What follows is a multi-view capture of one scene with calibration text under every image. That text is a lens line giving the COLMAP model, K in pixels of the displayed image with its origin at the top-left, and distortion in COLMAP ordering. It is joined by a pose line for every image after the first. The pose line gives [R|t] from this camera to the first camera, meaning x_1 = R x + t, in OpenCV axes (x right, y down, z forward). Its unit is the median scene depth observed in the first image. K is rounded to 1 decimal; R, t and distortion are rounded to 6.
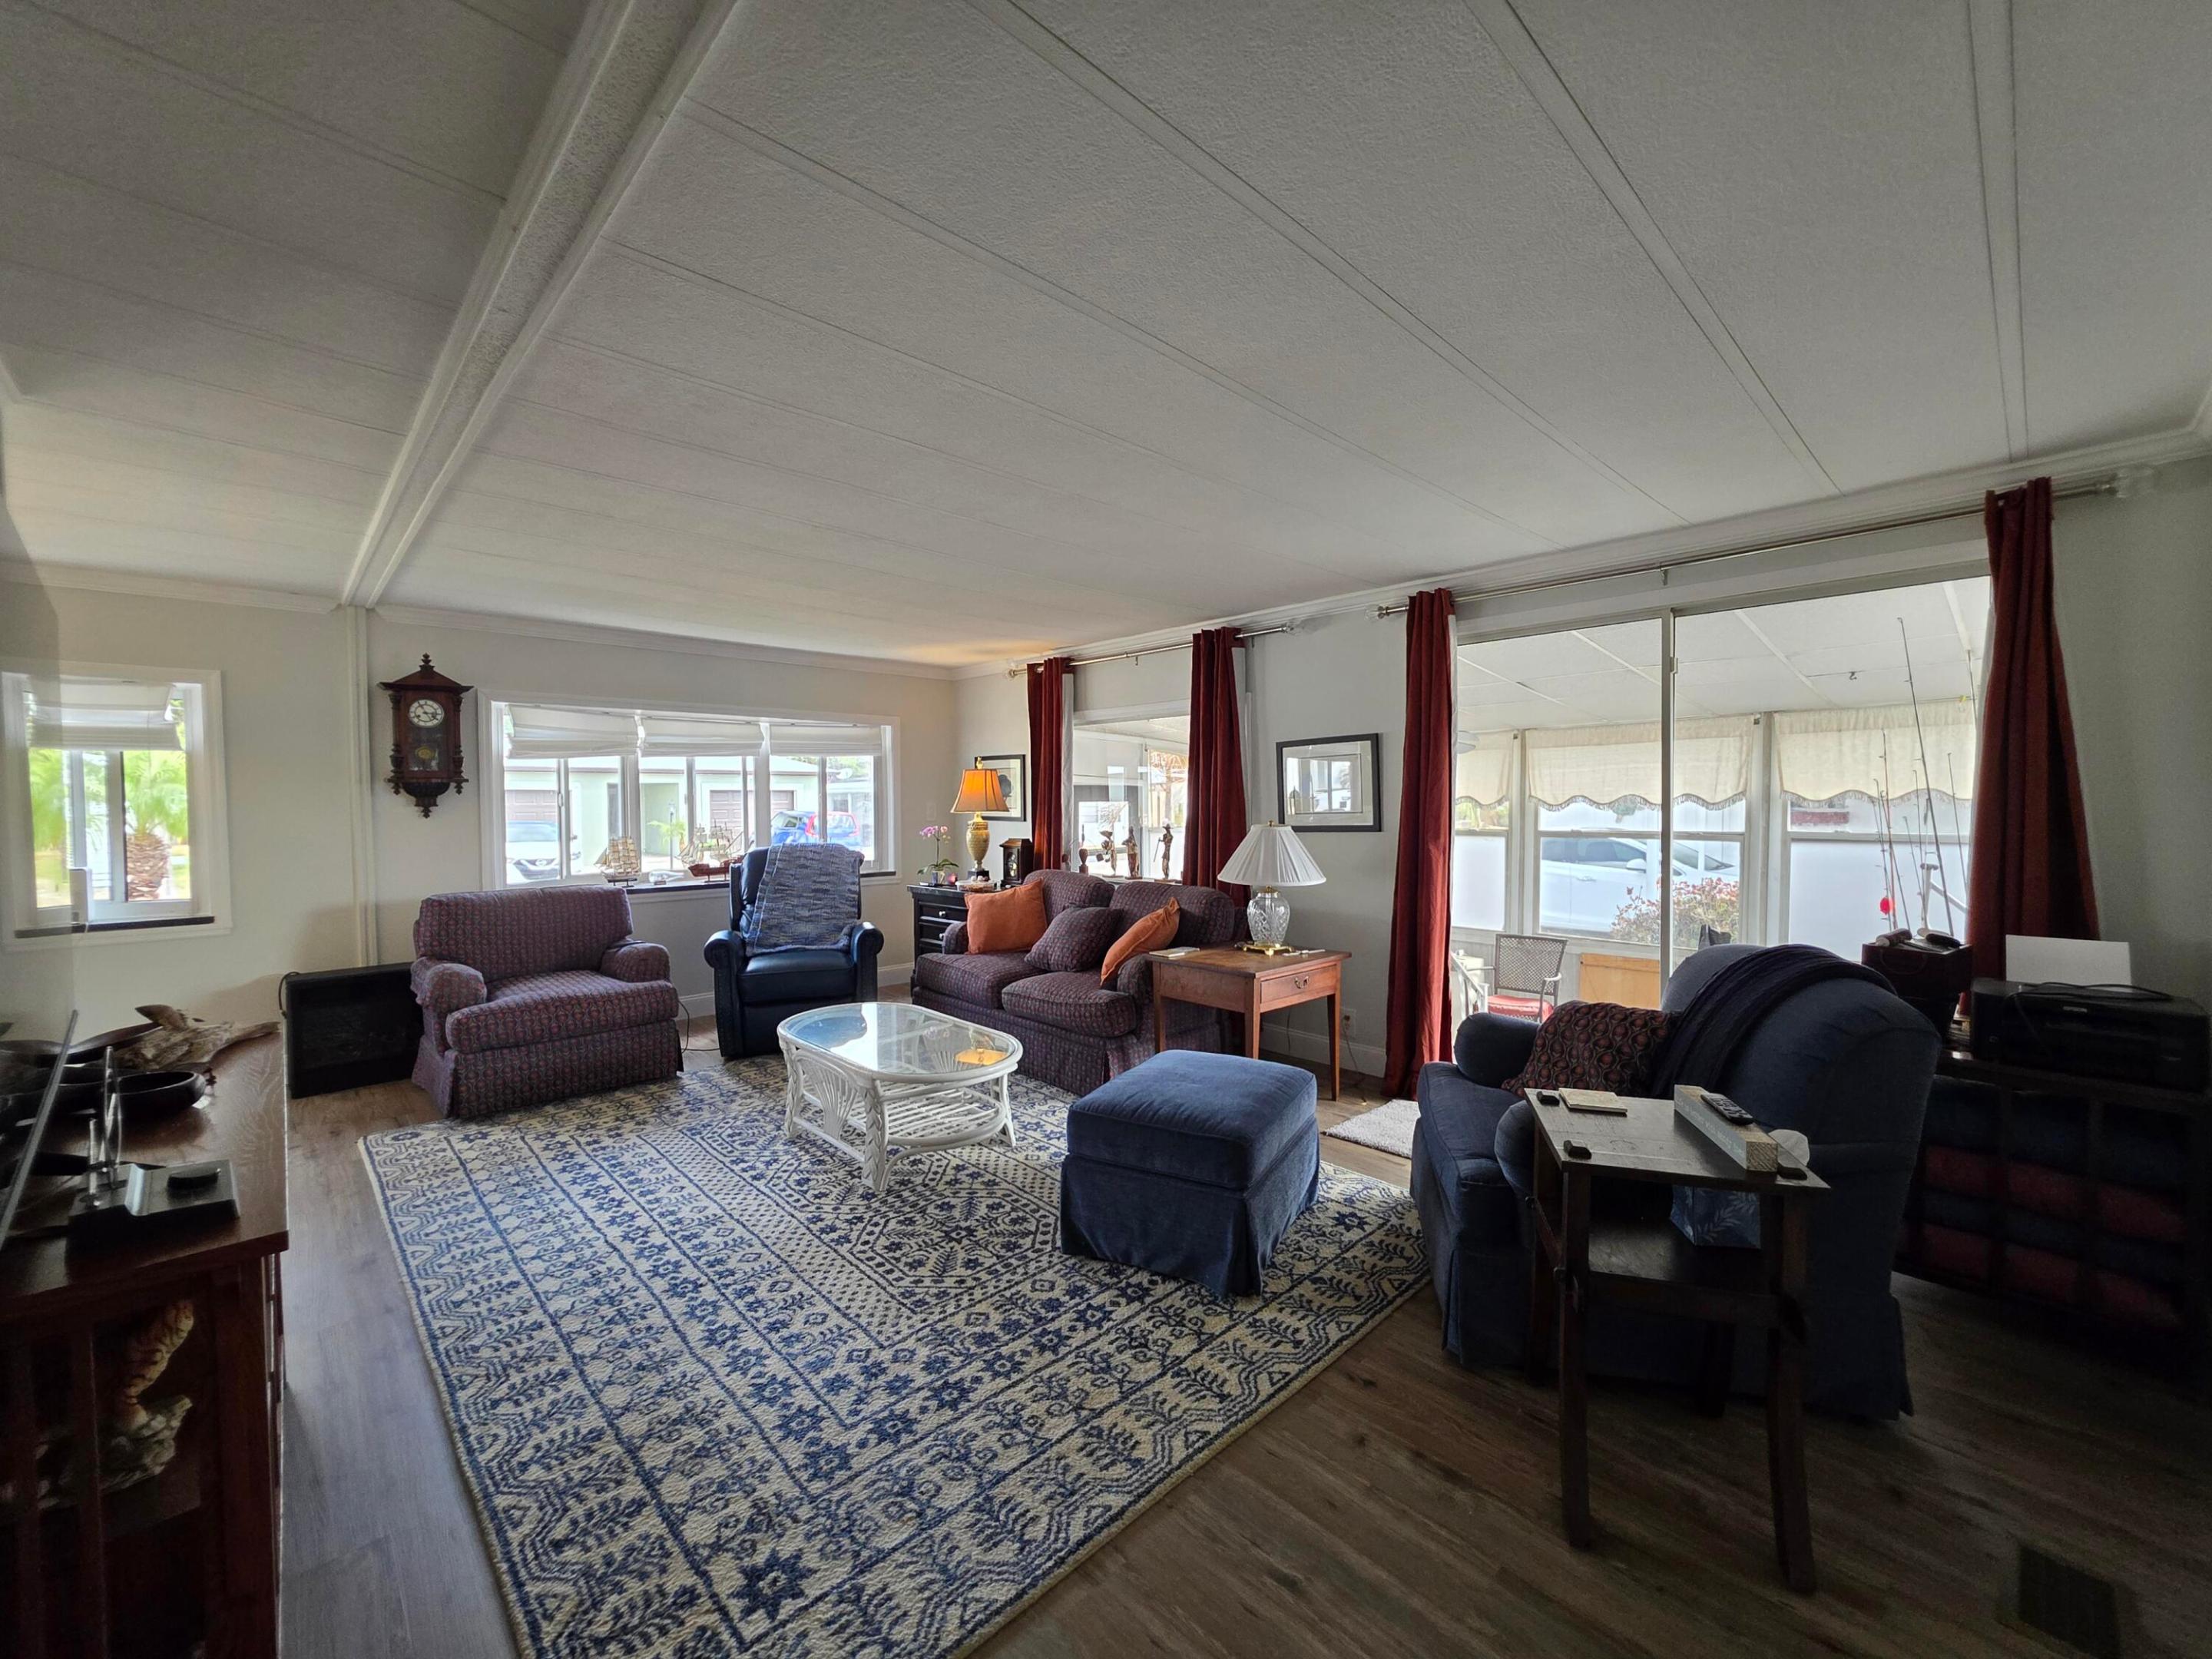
lens RADIAL K [[884.1, 0, 1115.1], [0, 884.1, 825.4], [0, 0, 1]] dist [-0.001368, 0.000067]
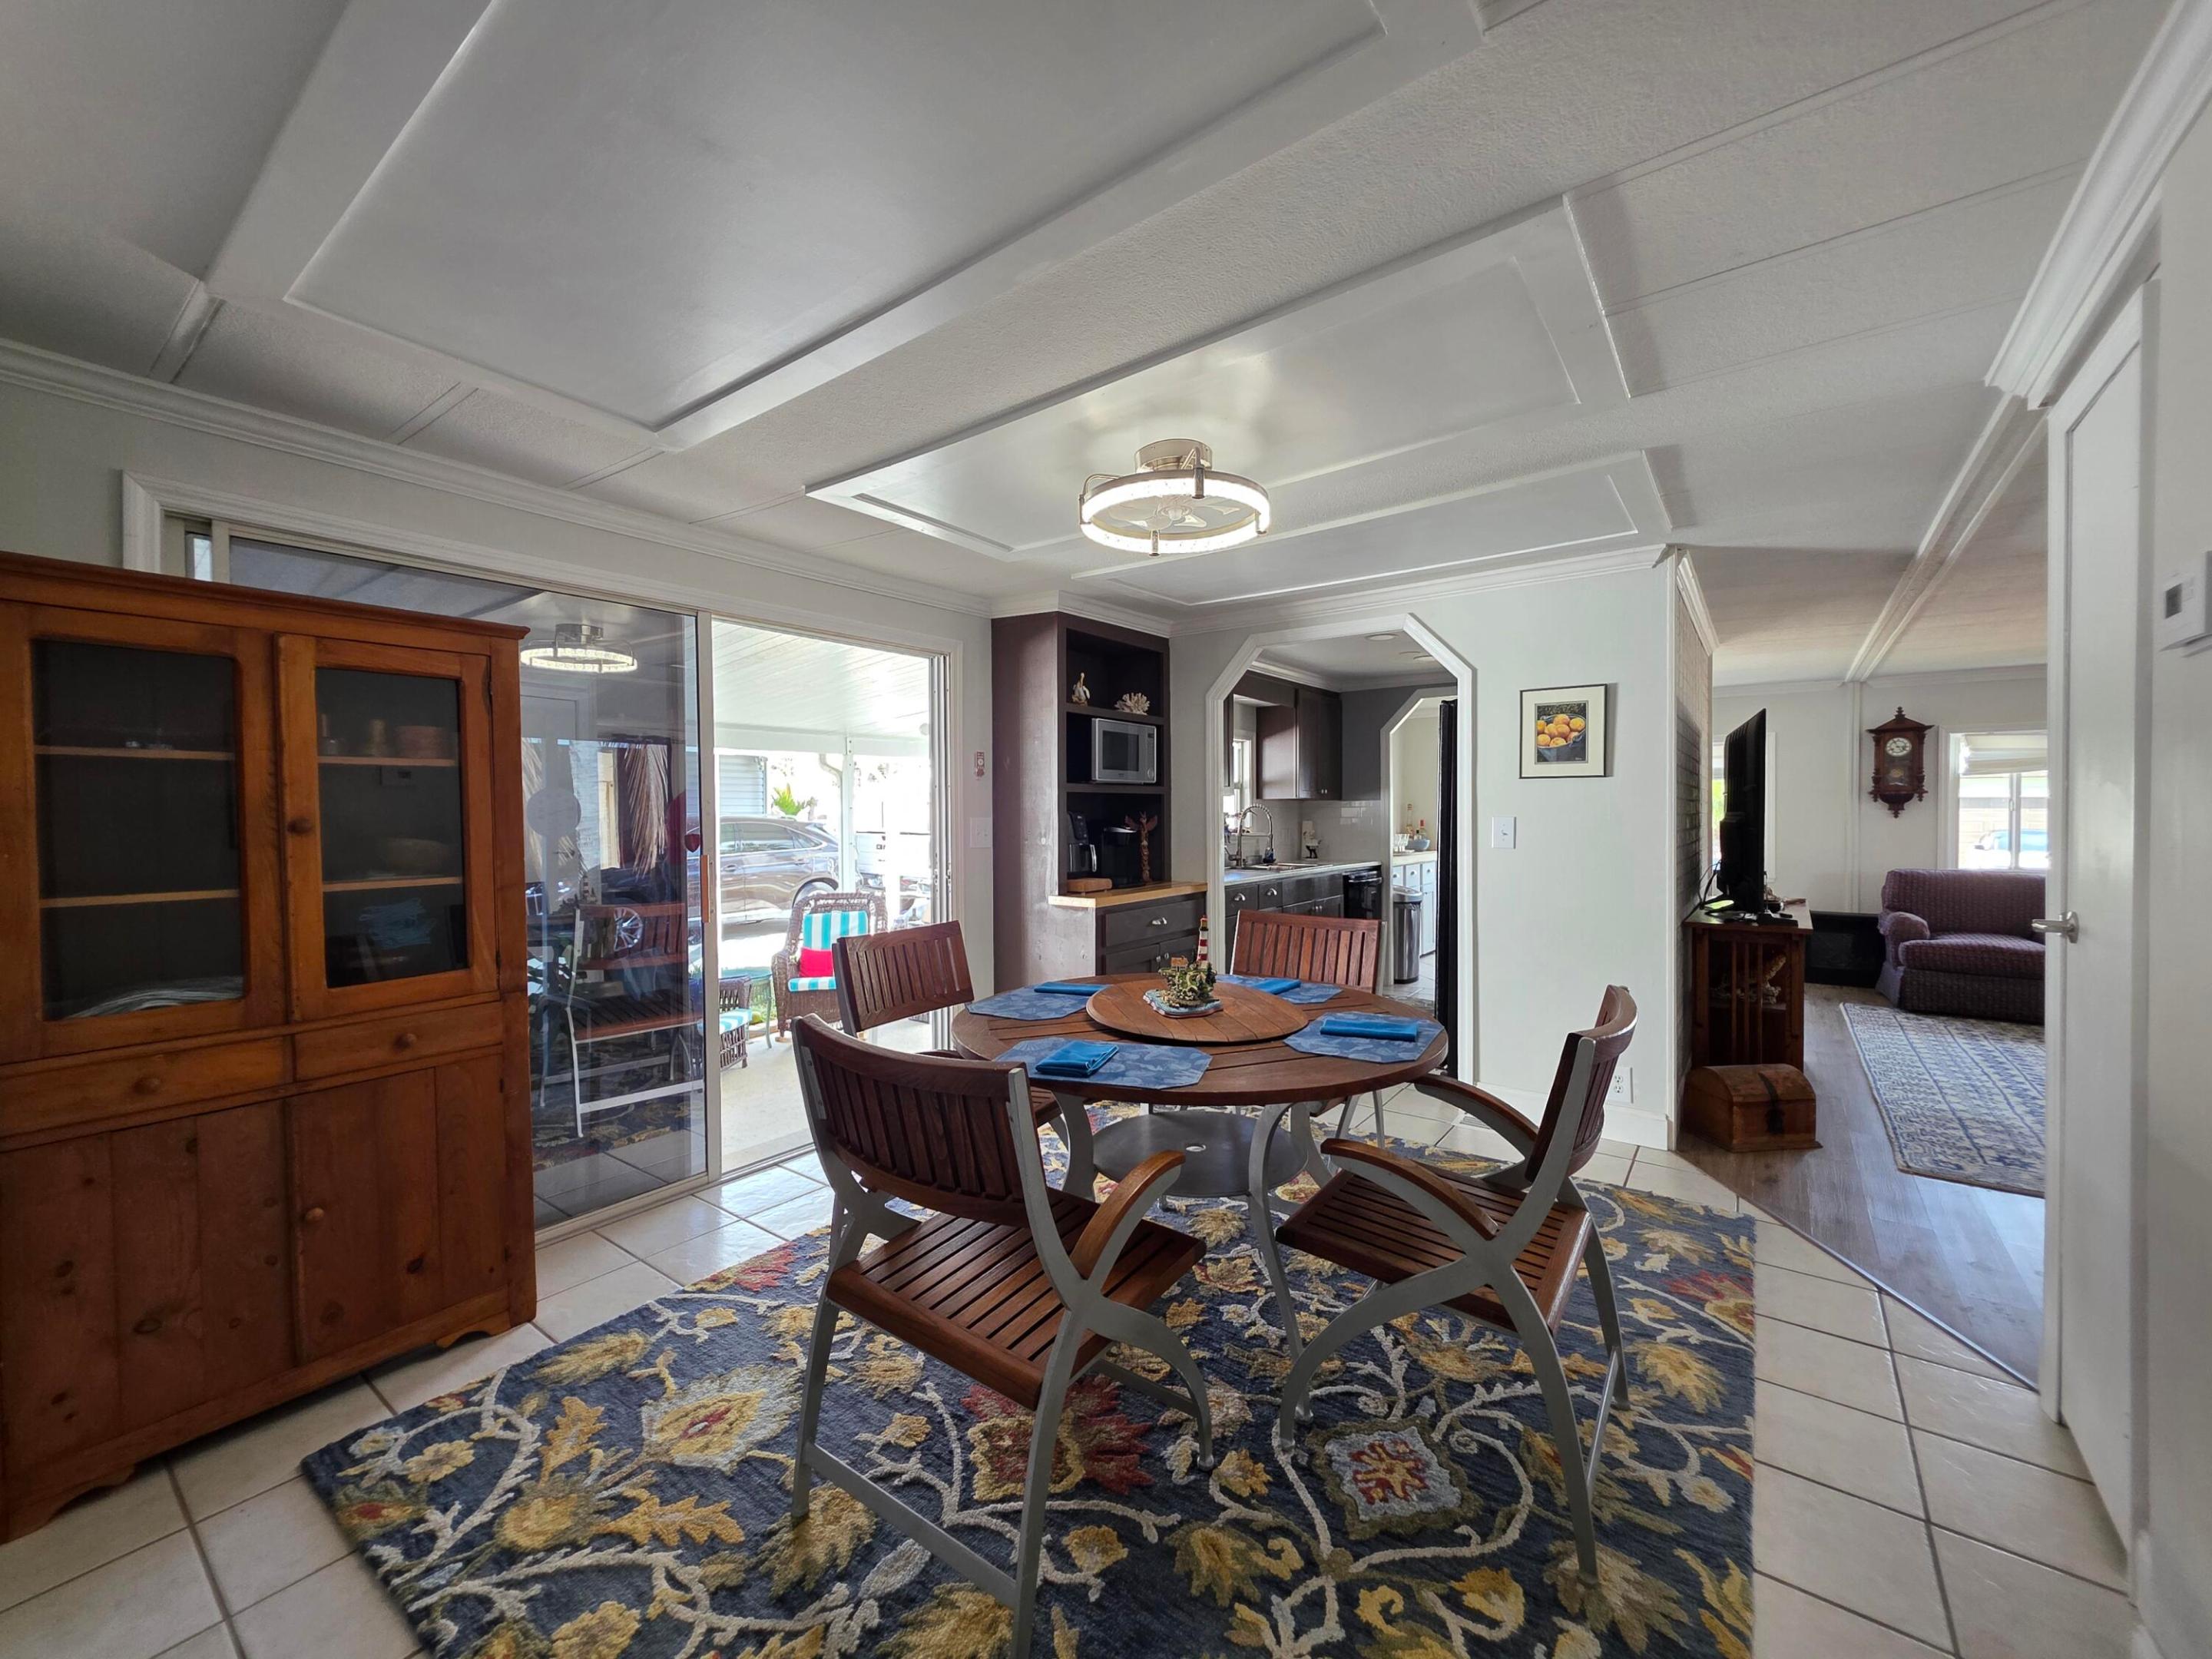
lens RADIAL K [[883.3, 0, 1108.4], [0, 883.3, 825.1], [0, 0, 1]] dist [0.001501, 0.000095]
pose [[0.155338, 0.019274, -0.987673, 0.678256], [-0.031003, 0.999412, 0.014627, 0.032870], [0.987375, 0.028348, 0.155844, -0.754138]]
